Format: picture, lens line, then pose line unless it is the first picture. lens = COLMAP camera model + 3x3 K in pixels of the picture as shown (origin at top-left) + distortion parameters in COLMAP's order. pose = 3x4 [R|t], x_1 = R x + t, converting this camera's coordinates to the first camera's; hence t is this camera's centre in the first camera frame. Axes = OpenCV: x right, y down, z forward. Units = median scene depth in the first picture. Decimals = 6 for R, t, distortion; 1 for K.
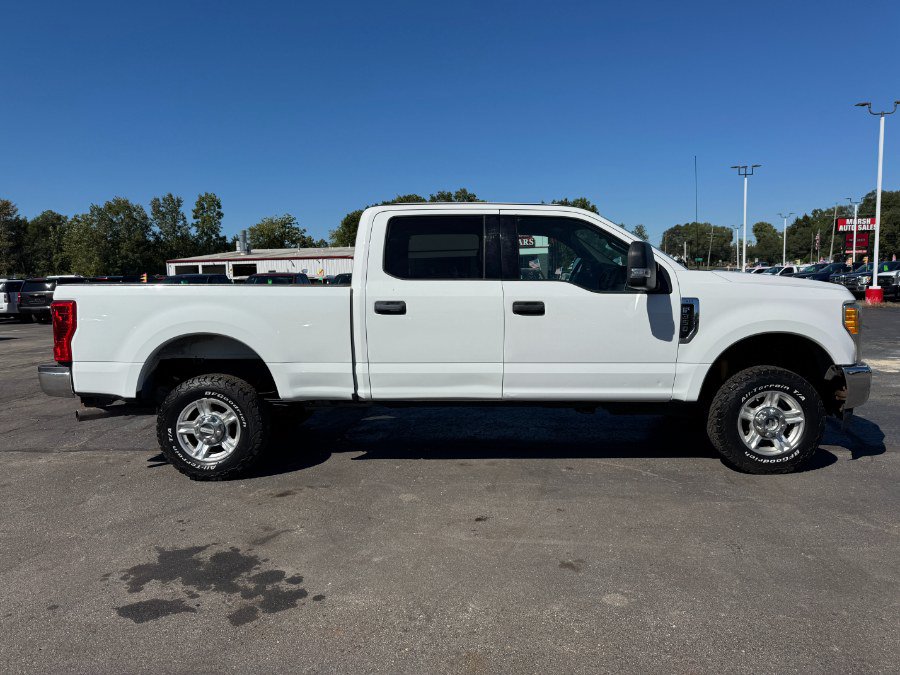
lens RADIAL K [[622.5, 0, 453.3], [0, 622.5, 336.8], [0, 0, 1]] dist [0.074149, -0.107333]
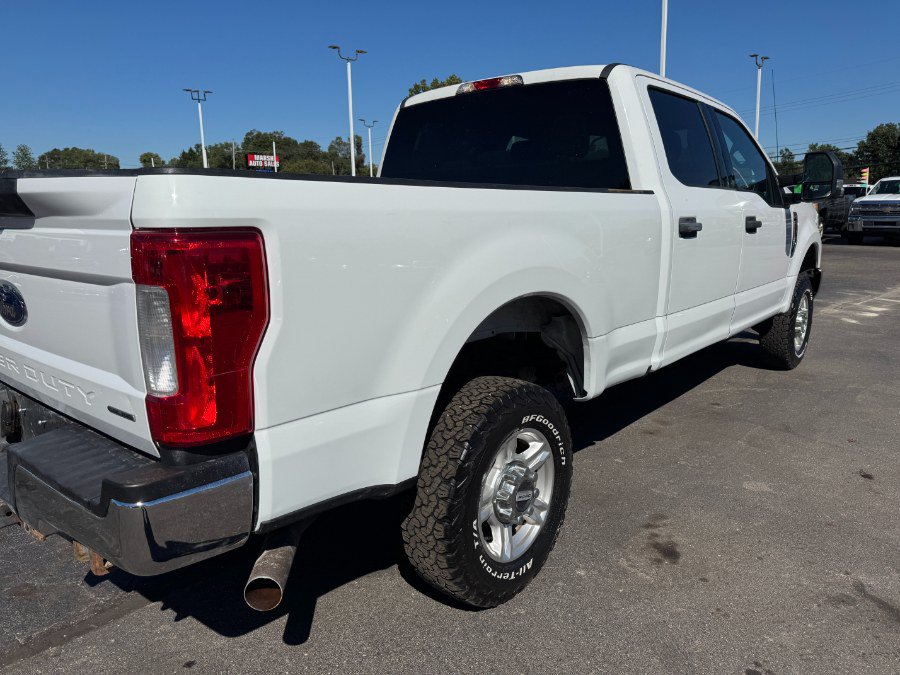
lens RADIAL K [[634.5, 0, 448.8], [0, 634.5, 335.4], [0, 0, 1]] dist [0.001748, 0.000042]
pose [[0.629048, -0.145992, 0.763535, -0.783794], [0.068630, 0.988801, 0.132522, -0.039527], [-0.774331, -0.030961, 0.632023, 0.753225]]
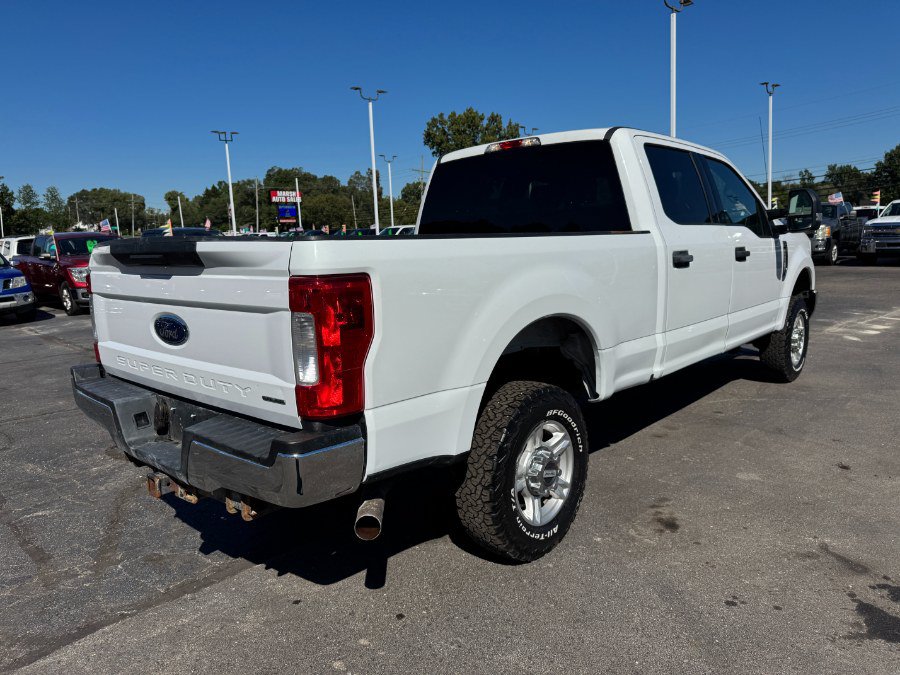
lens RADIAL K [[634.0, 0, 450.3], [0, 634.0, 338.3], [0, 0, 1]] dist [0.009862, -0.004252]
pose [[0.648780, -0.126539, 0.750382, -0.905038], [0.090014, 0.991916, 0.089444, -0.044874], [-0.755634, 0.009516, 0.654925, 0.678624]]
